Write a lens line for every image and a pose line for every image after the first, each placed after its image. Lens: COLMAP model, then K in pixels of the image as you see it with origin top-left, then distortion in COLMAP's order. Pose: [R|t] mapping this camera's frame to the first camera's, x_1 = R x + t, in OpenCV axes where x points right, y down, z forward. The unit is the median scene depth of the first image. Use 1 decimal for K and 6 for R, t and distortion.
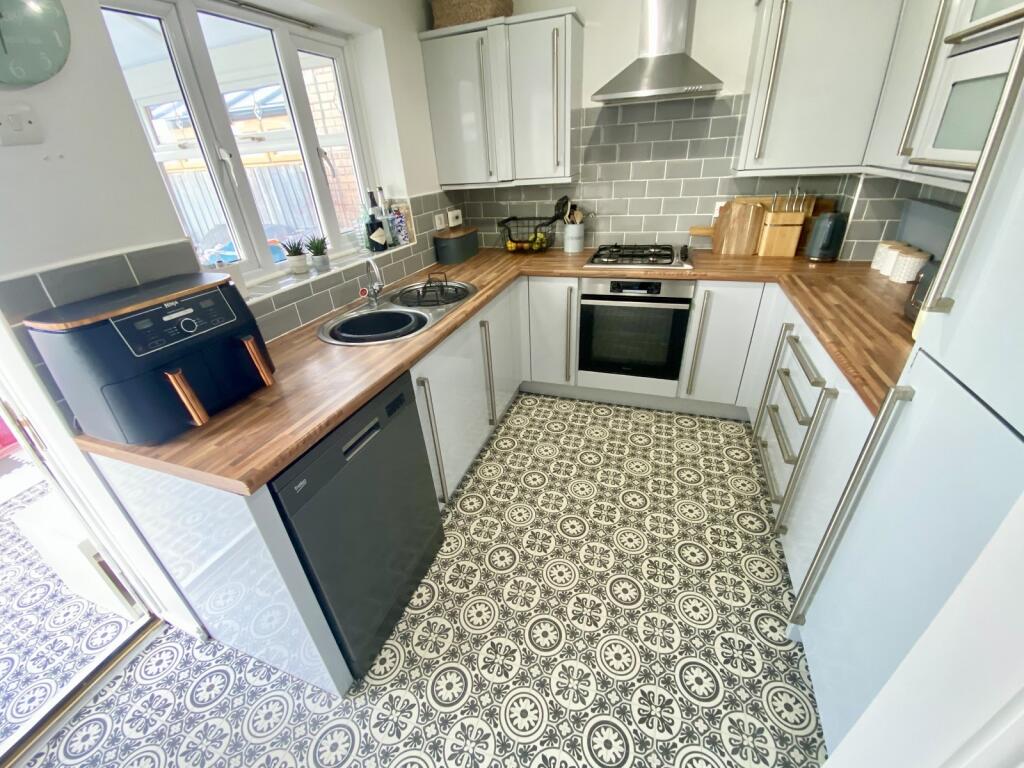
lens RADIAL K [[418.2, 0, 512.0], [0, 418.2, 384.0], [0, 0, 1]] dist [0.000750, -0.016160]
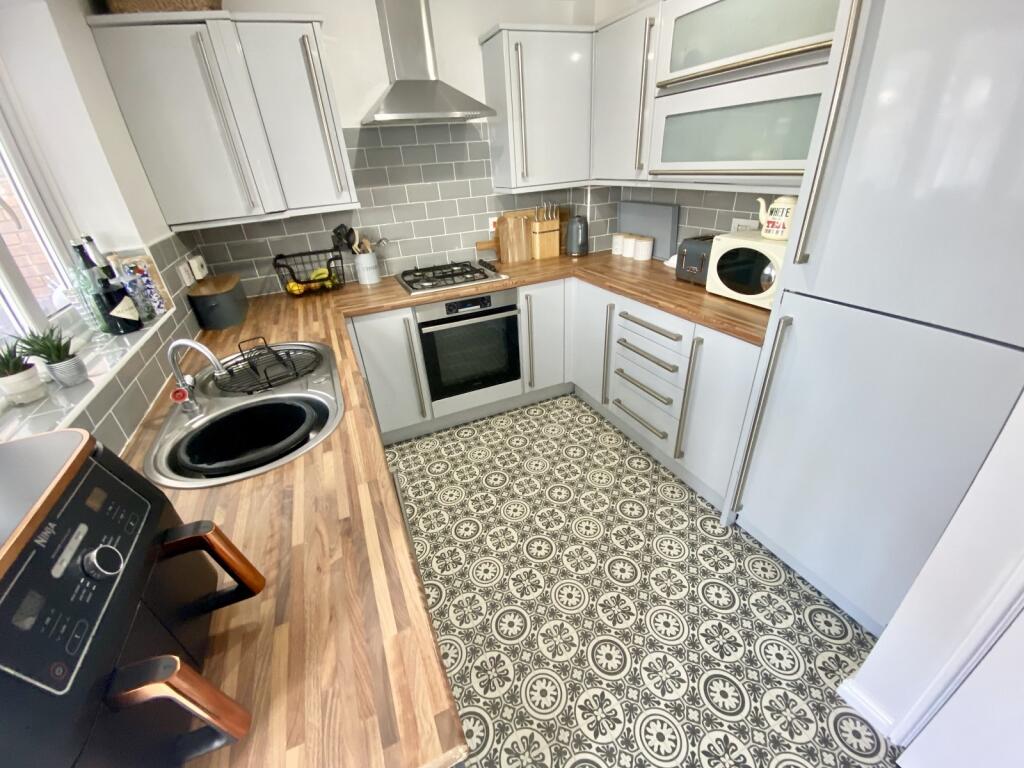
lens RADIAL K [[403.5, 0, 509.0], [0, 403.5, 386.6], [0, 0, 1]] dist [-0.000154, -0.020319]
pose [[0.727750, -0.321967, 0.605571, -0.283602], [0.344530, 0.935088, 0.083122, -0.090735], [-0.593025, 0.148146, 0.791438, 0.192807]]
